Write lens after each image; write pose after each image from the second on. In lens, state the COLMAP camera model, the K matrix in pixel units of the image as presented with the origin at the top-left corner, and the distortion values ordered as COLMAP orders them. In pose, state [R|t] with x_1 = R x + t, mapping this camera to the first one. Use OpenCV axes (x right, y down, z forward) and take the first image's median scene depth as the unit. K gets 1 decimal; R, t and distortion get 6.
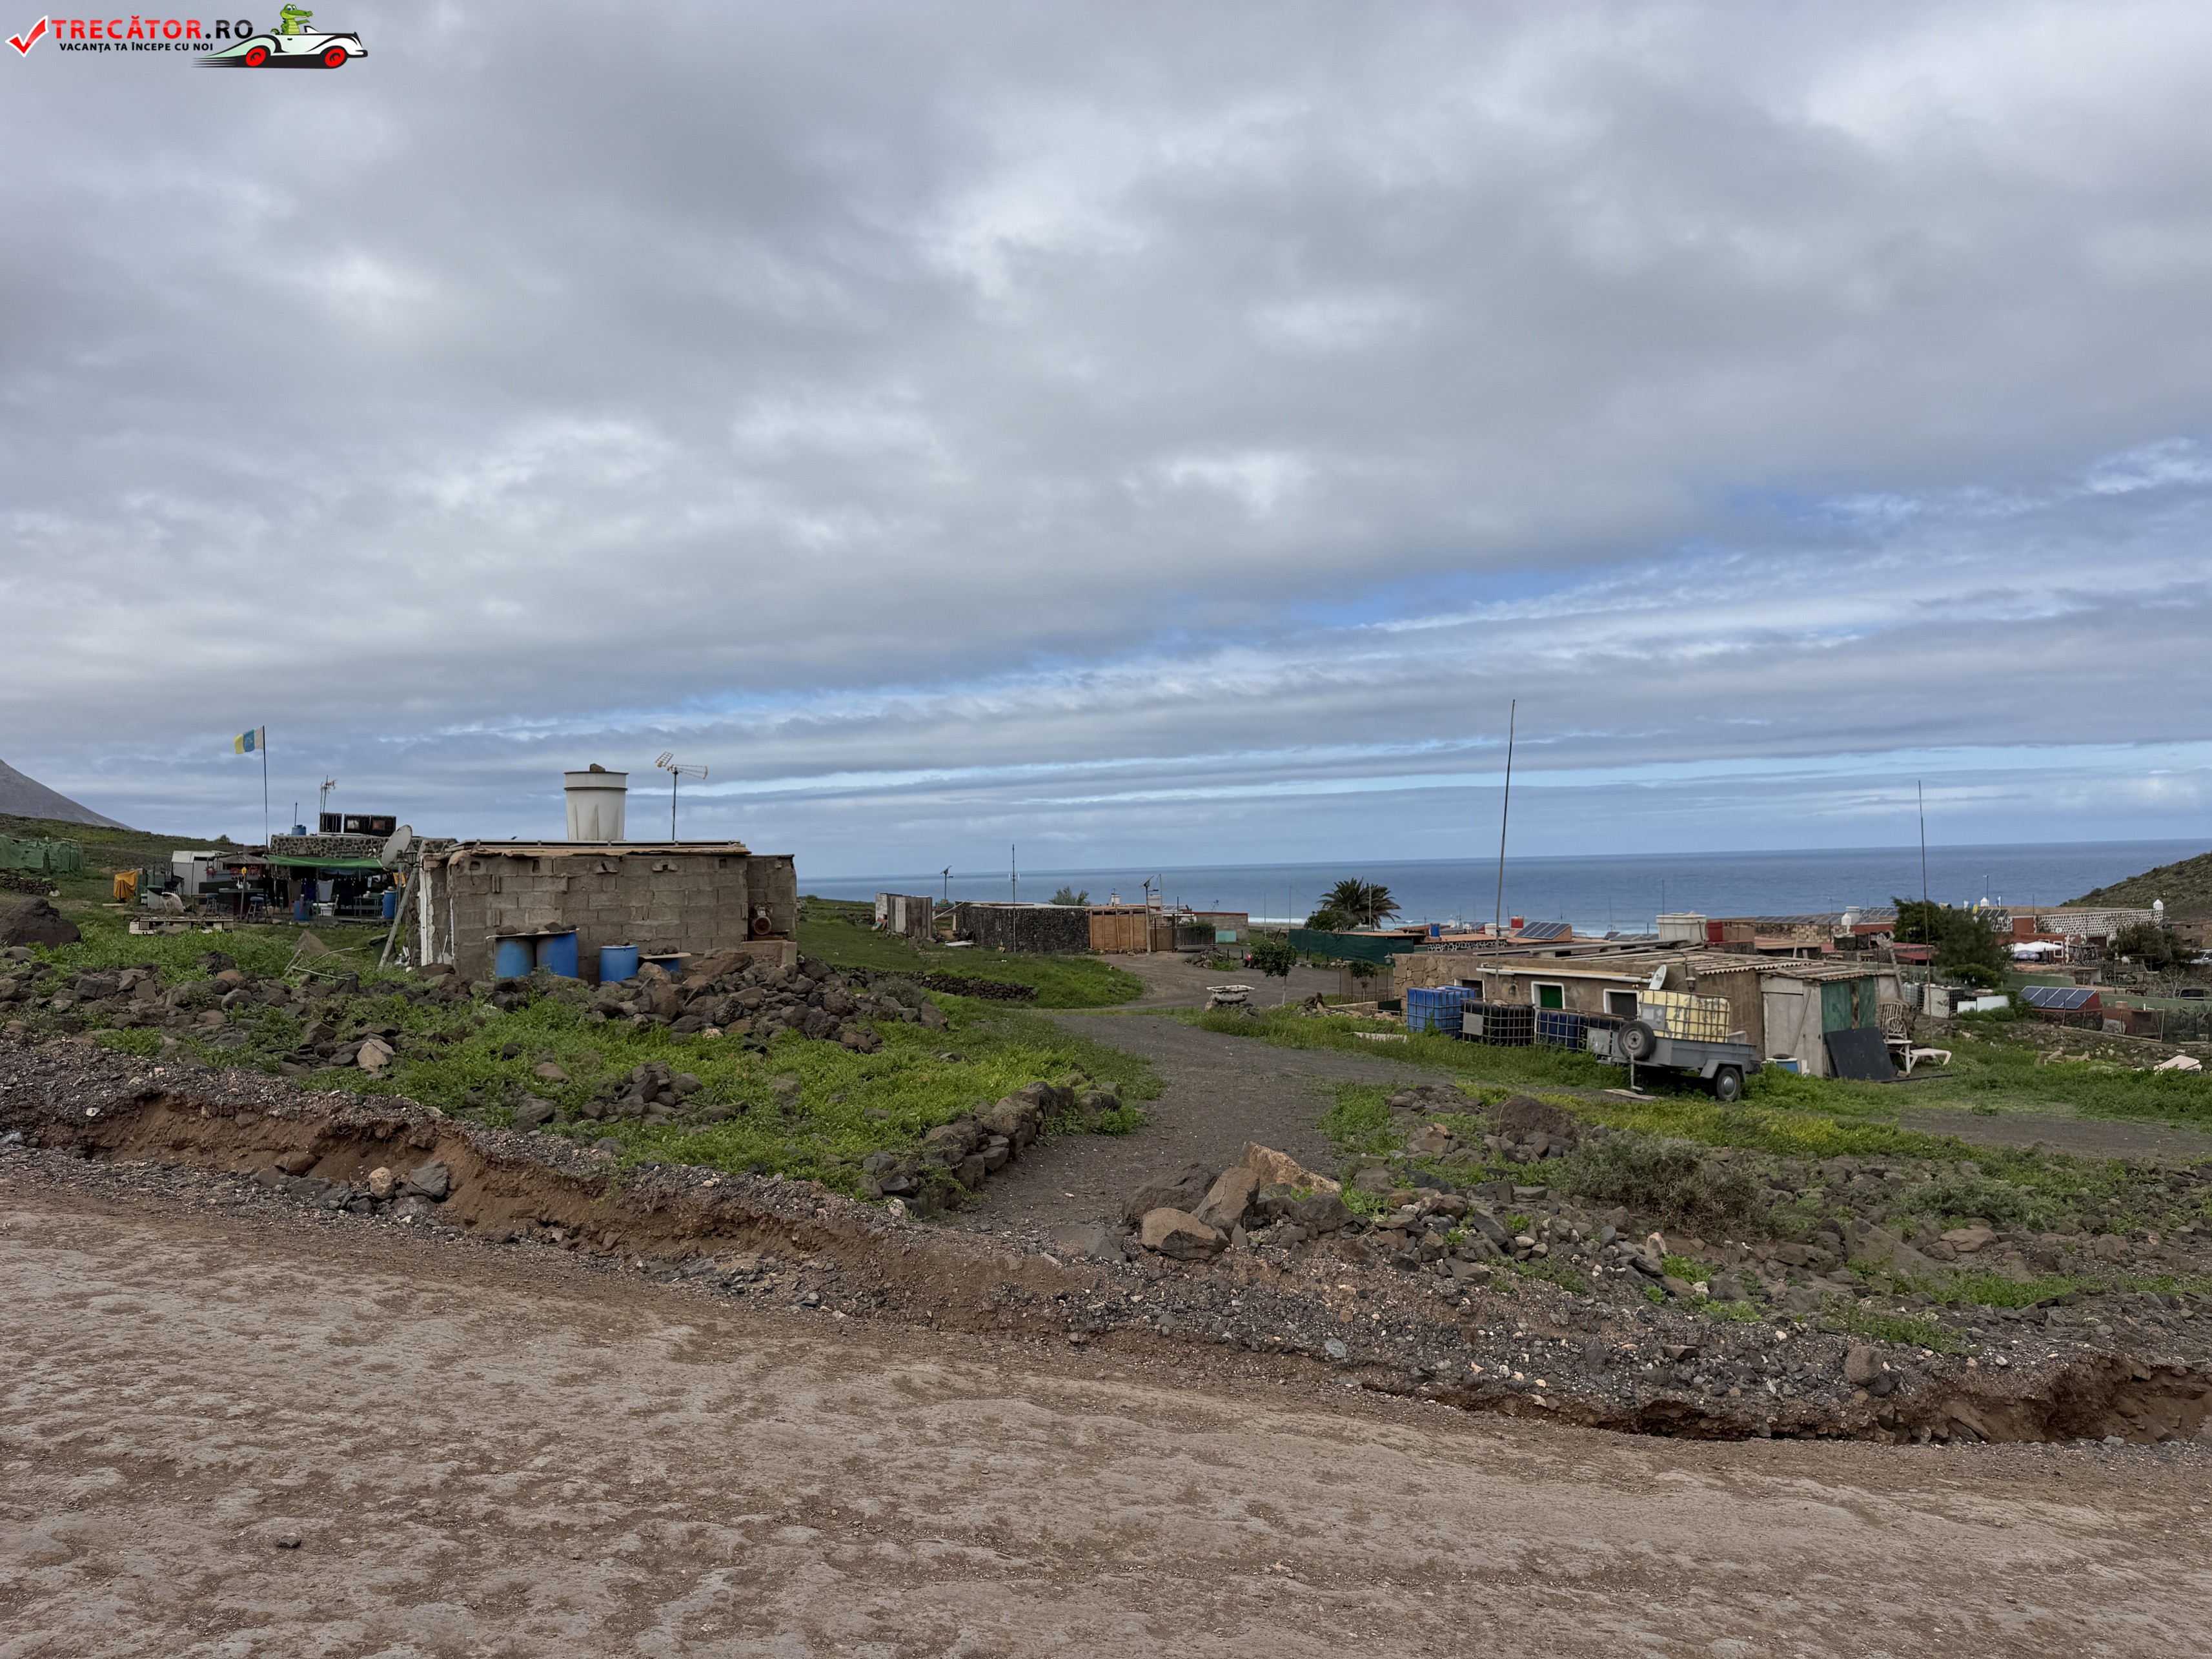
lens RADIAL K [[1549.1, 0, 1057.6], [0, 1549.1, 787.3], [0, 0, 1]] dist [-0.027384, -0.000273]
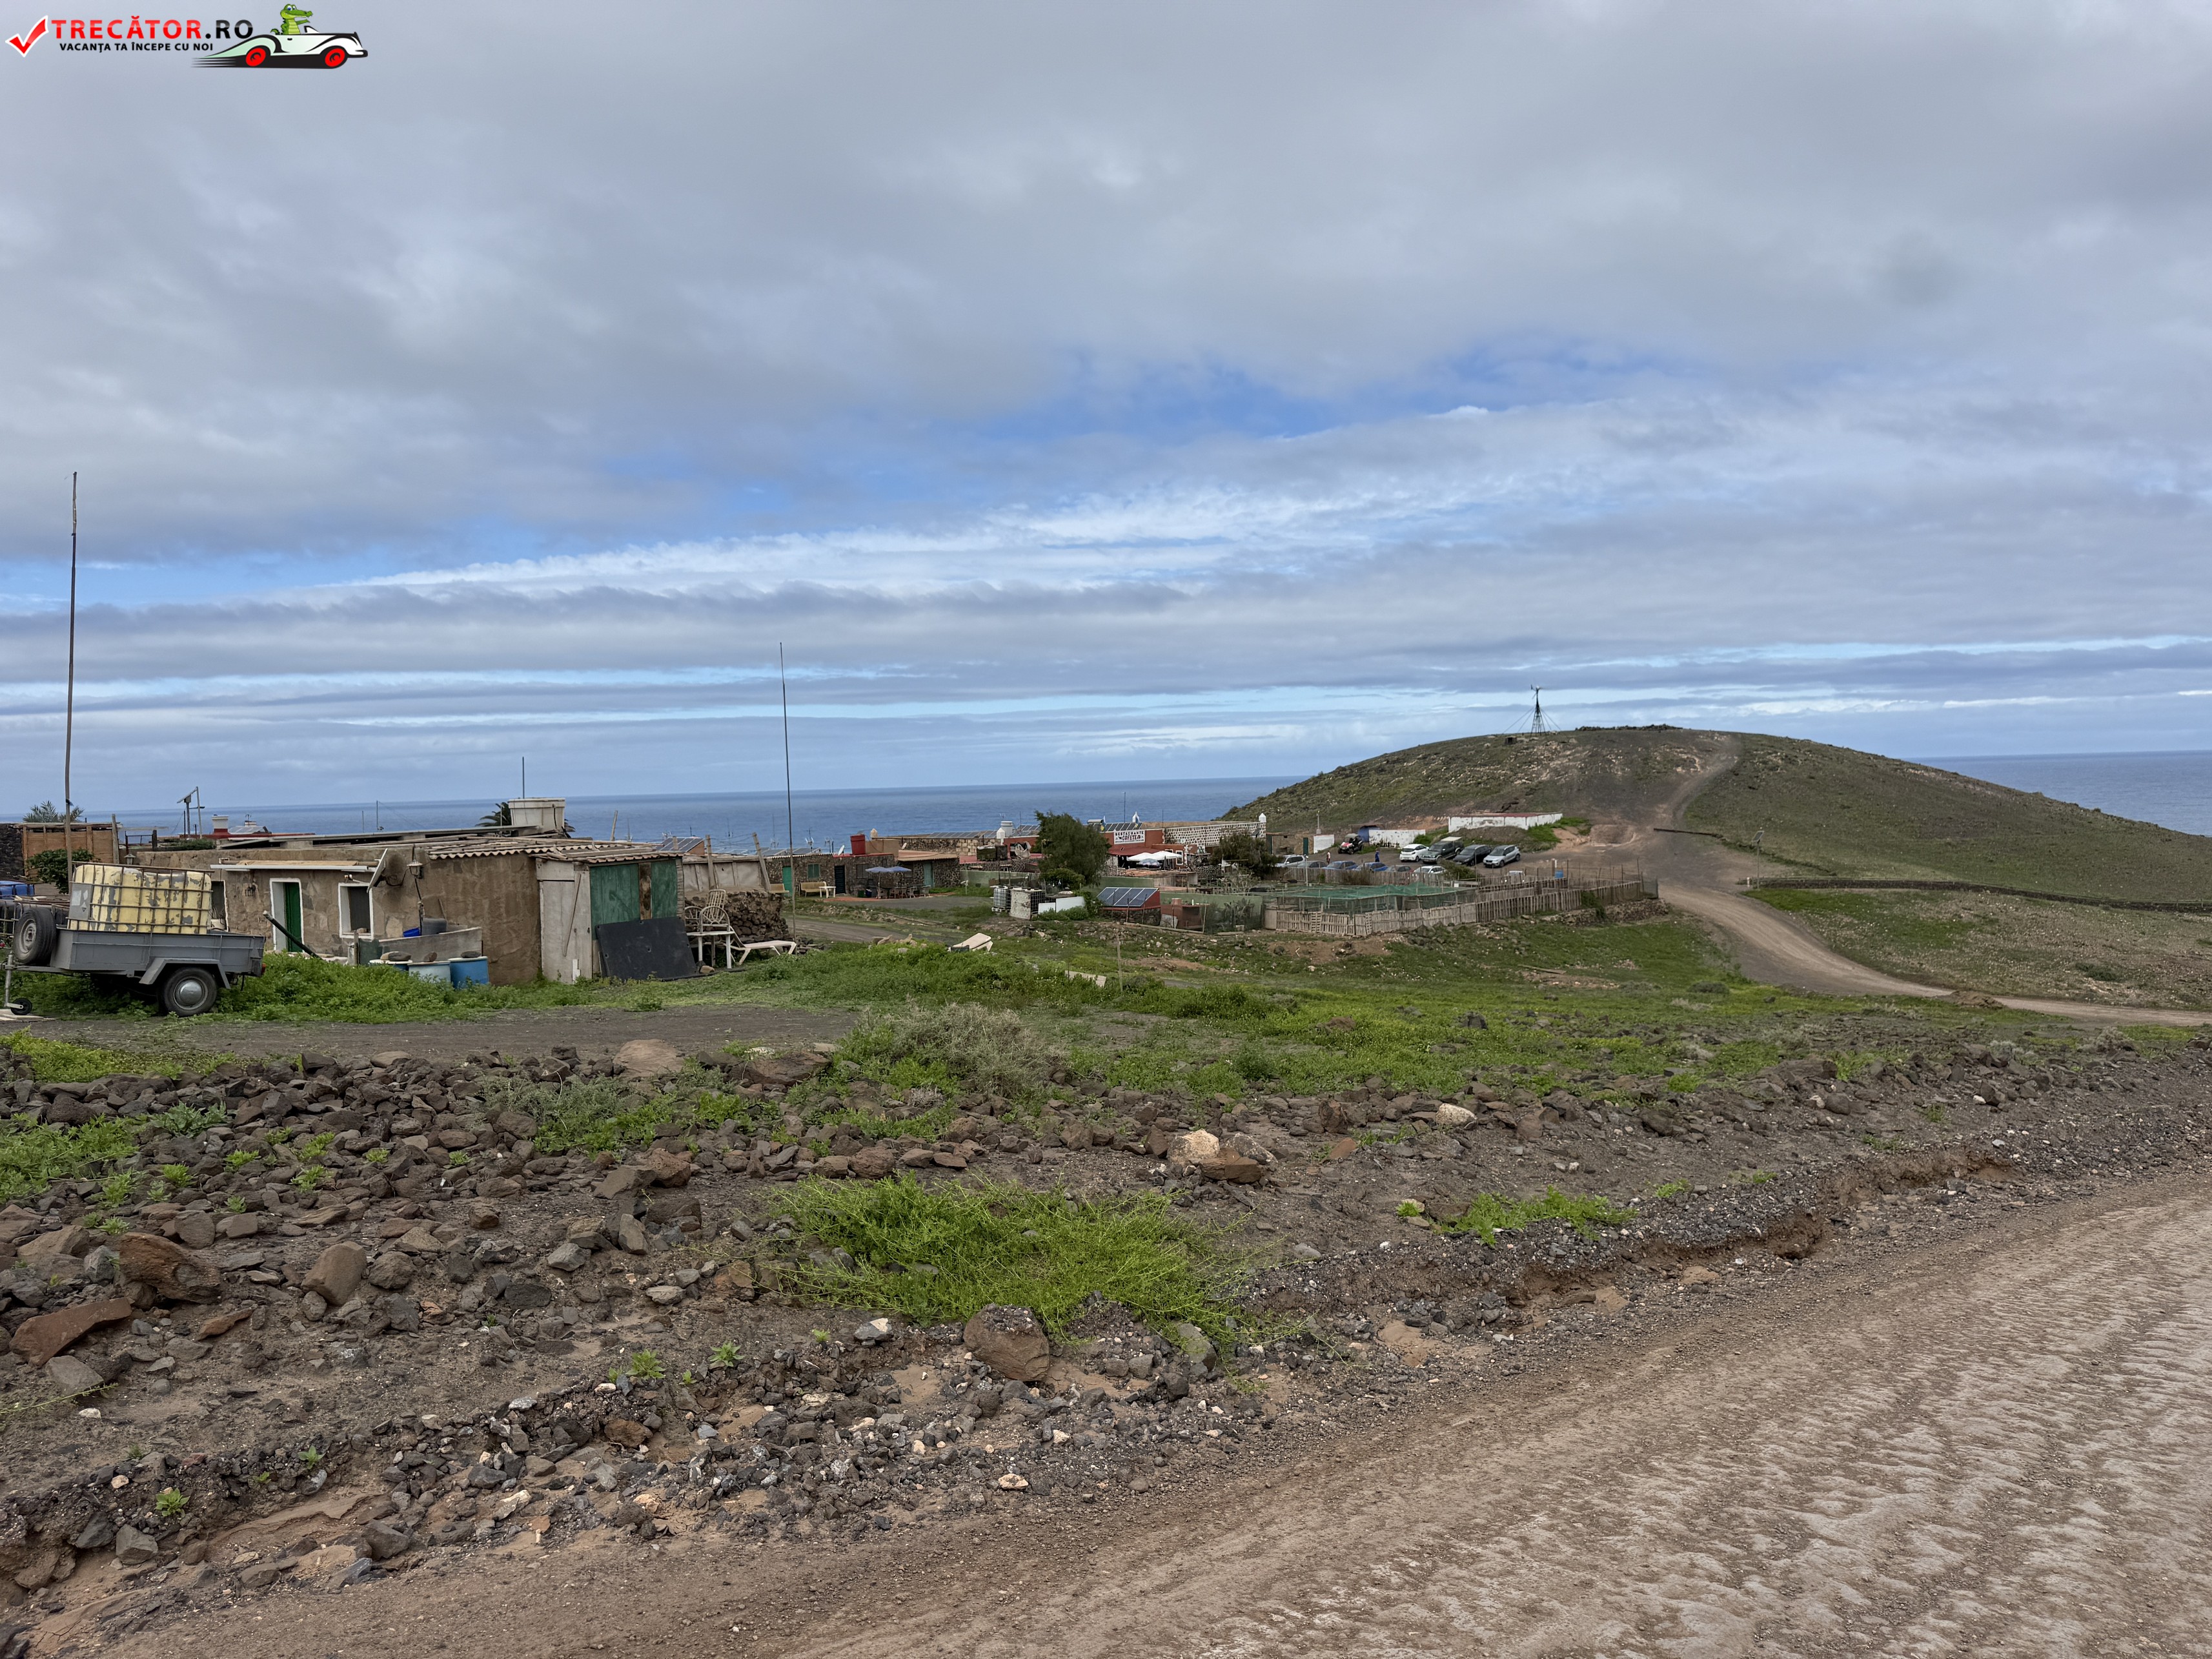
lens RADIAL K [[1516.3, 0, 1093.9], [0, 1516.3, 836.2], [0, 0, 1]] dist [0.108949, -0.192349]
pose [[0.900239, -0.016417, 0.435085, 0.179351], [-0.015218, 0.997492, 0.069127, 0.023231], [-0.435129, -0.068852, 0.897732, 0.063951]]
